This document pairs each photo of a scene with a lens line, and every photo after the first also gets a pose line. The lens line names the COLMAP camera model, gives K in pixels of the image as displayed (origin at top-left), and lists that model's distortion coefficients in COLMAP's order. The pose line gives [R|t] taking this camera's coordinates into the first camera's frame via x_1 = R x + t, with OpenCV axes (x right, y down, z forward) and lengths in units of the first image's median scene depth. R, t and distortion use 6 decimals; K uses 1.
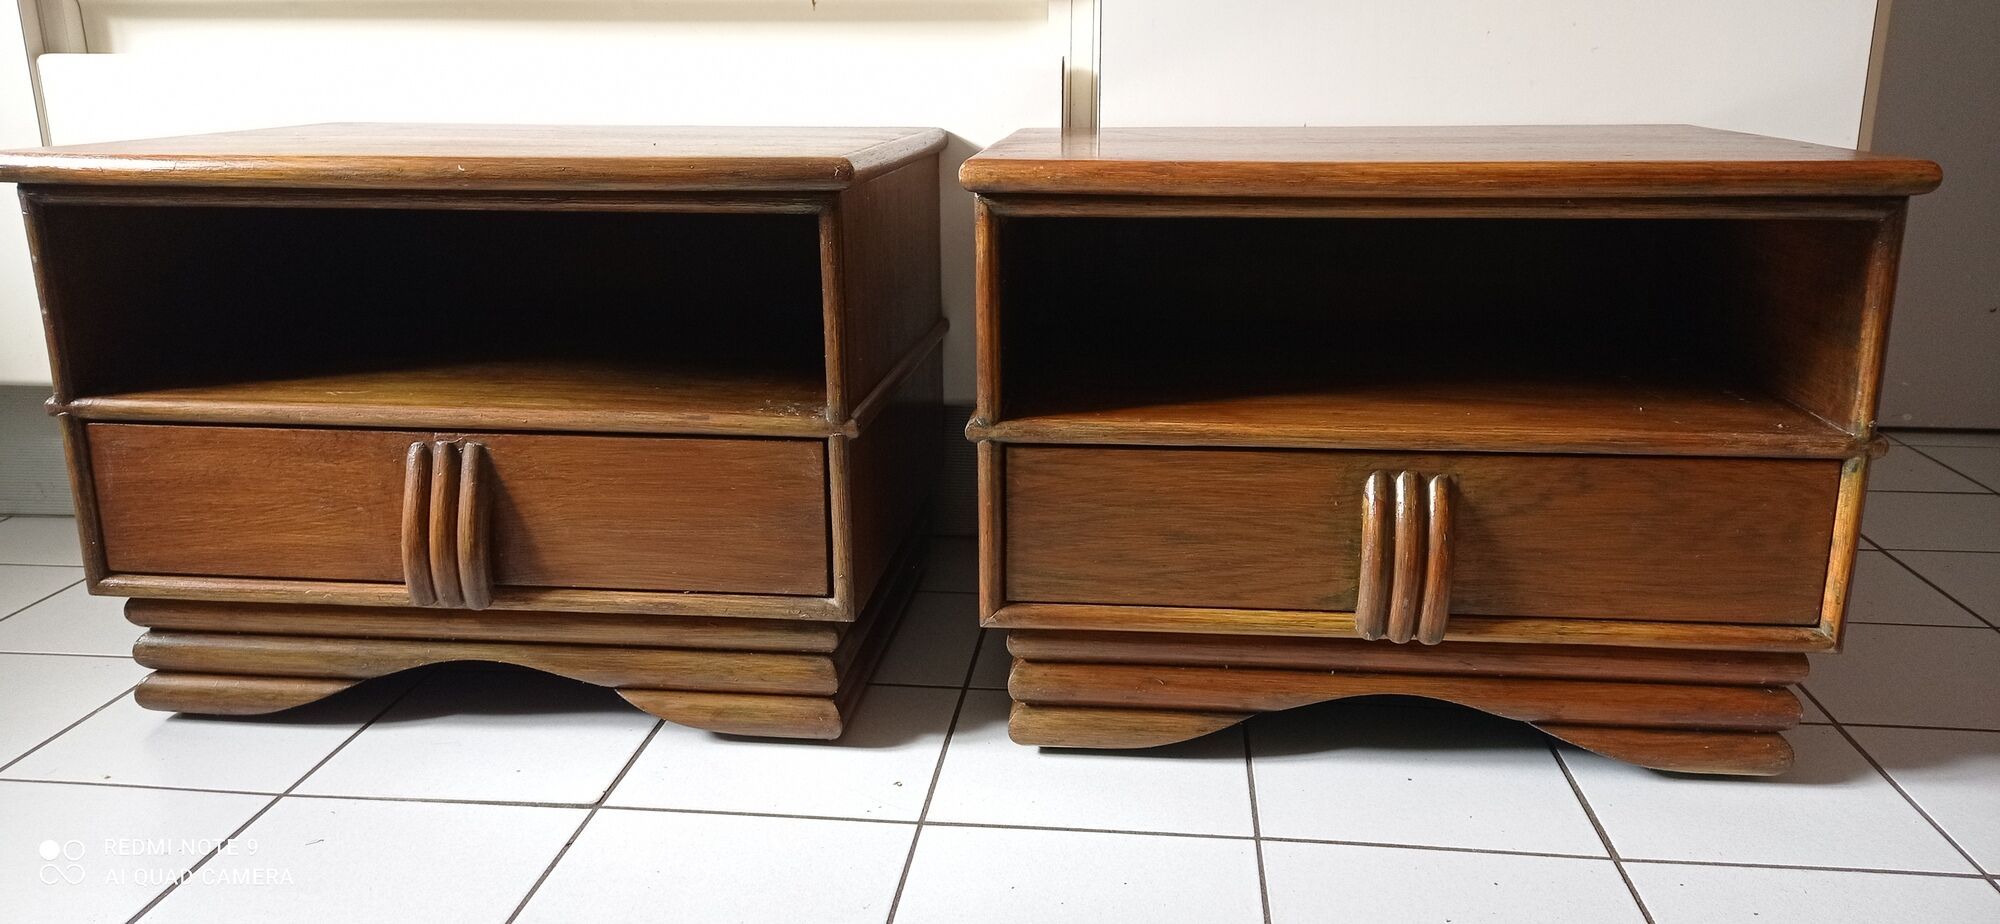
lens RADIAL K [[1525.1, 0, 1009.6], [0, 1525.1, 462.7], [0, 0, 1]] dist [0.081320, -0.120457]
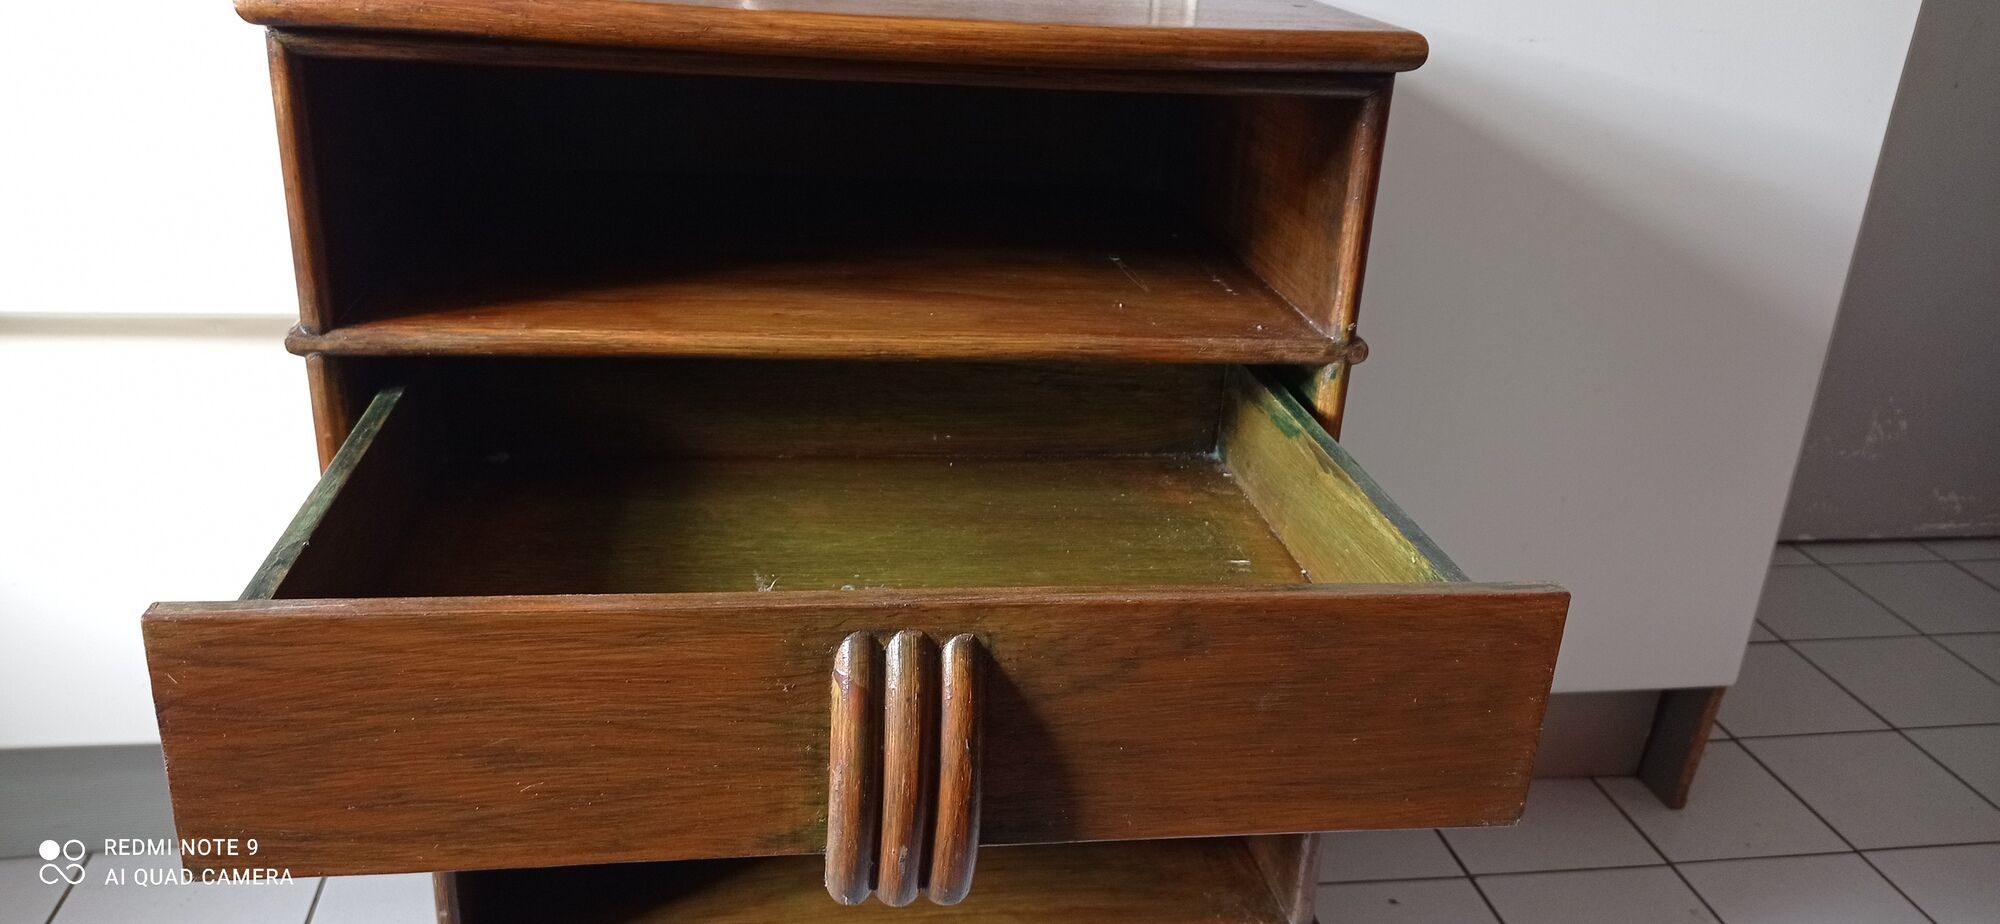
lens RADIAL K [[1525.1, 0, 1009.6], [0, 1525.1, 462.7], [0, 0, 1]] dist [0.081320, -0.120457]
pose [[0.933789, -0.072900, 0.350321, 0.092667], [0.031657, 0.992019, 0.122052, -0.116637], [-0.356422, -0.102881, 0.928643, 0.427664]]
